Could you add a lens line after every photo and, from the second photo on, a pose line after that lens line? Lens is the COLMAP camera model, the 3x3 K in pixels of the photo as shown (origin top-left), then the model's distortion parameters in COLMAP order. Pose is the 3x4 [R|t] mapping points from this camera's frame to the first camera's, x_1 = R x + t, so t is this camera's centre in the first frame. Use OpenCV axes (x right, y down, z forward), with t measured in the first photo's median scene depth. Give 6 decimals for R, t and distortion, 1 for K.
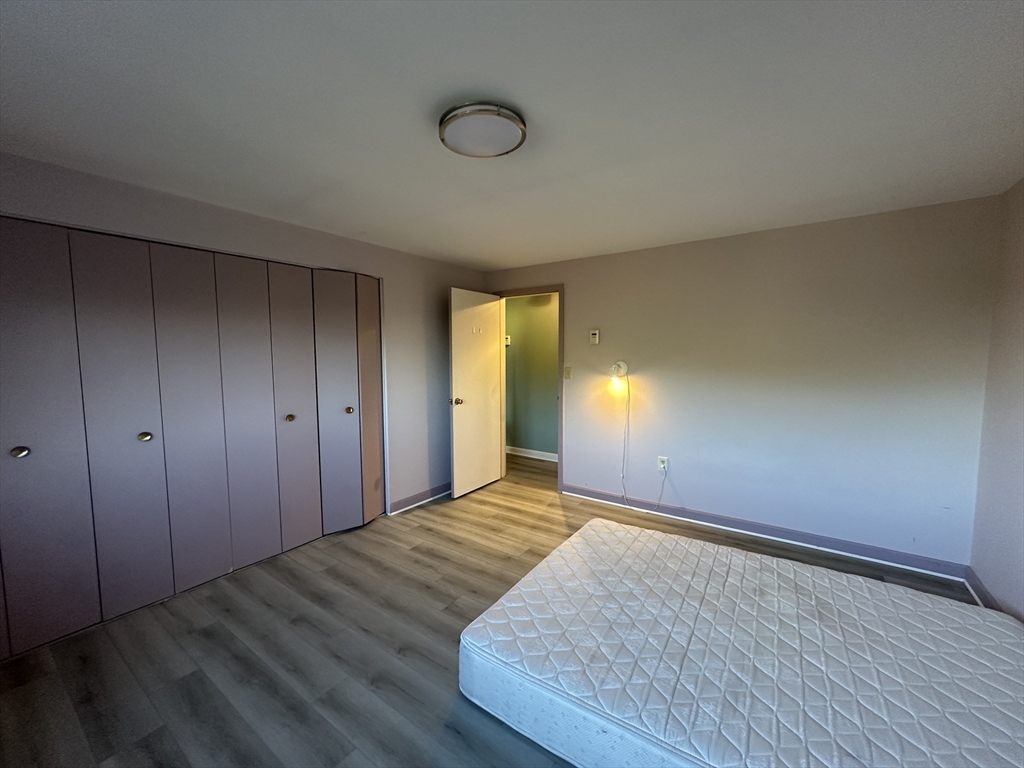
lens RADIAL K [[406.8, 0, 510.5], [0, 406.8, 385.6], [0, 0, 1]] dist [-0.002490, 0.000748]
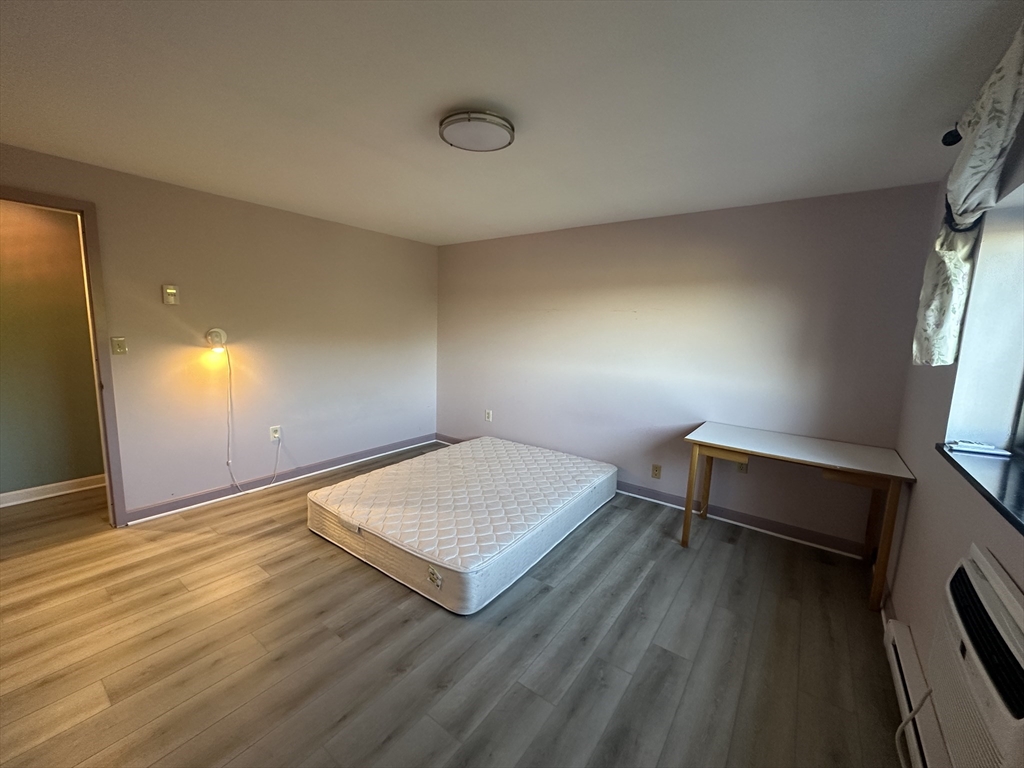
lens RADIAL K [[406.8, 0, 513.1], [0, 406.8, 382.7], [0, 0, 1]] dist [-0.002490, 0.000748]
pose [[0.015228, -0.130004, 0.991397, -0.597748], [0.047707, 0.990477, 0.129151, -0.030114], [-0.998745, 0.045330, 0.021285, 0.409683]]
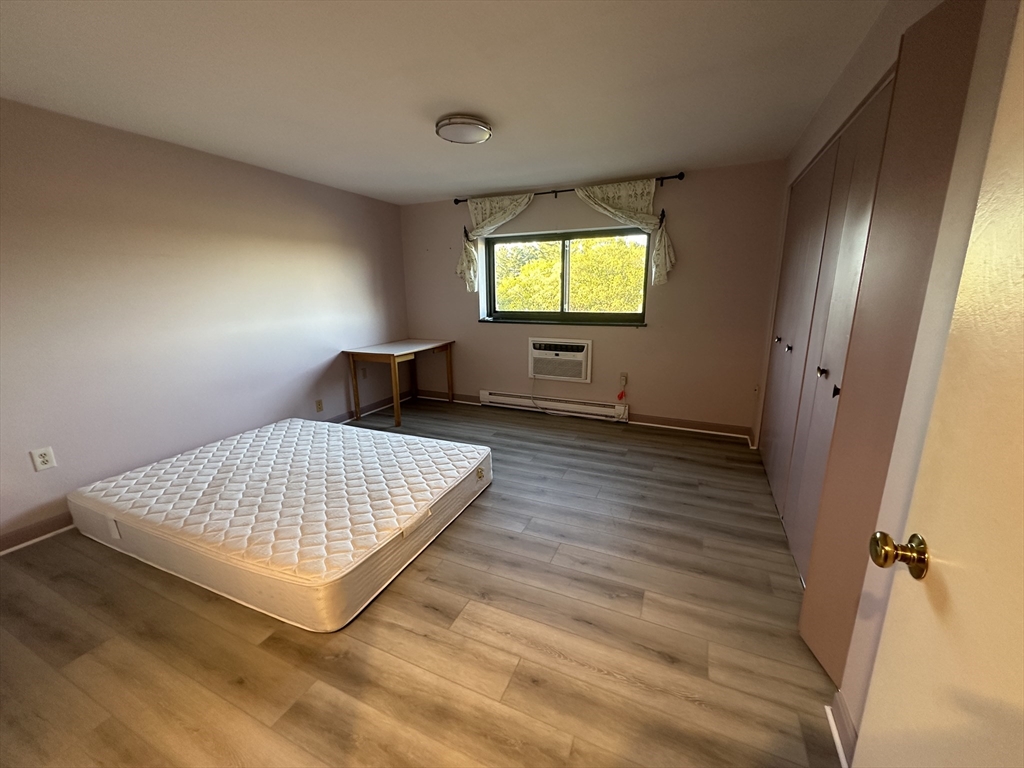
lens RADIAL K [[406.8, 0, 511.5], [0, 406.8, 379.4], [0, 0, 1]] dist [-0.002490, 0.000748]
pose [[-0.980276, 0.059794, -0.188370, 0.043874], [0.001420, 0.955240, 0.295830, -0.081363], [0.197627, 0.289727, -0.936484, 1.258563]]
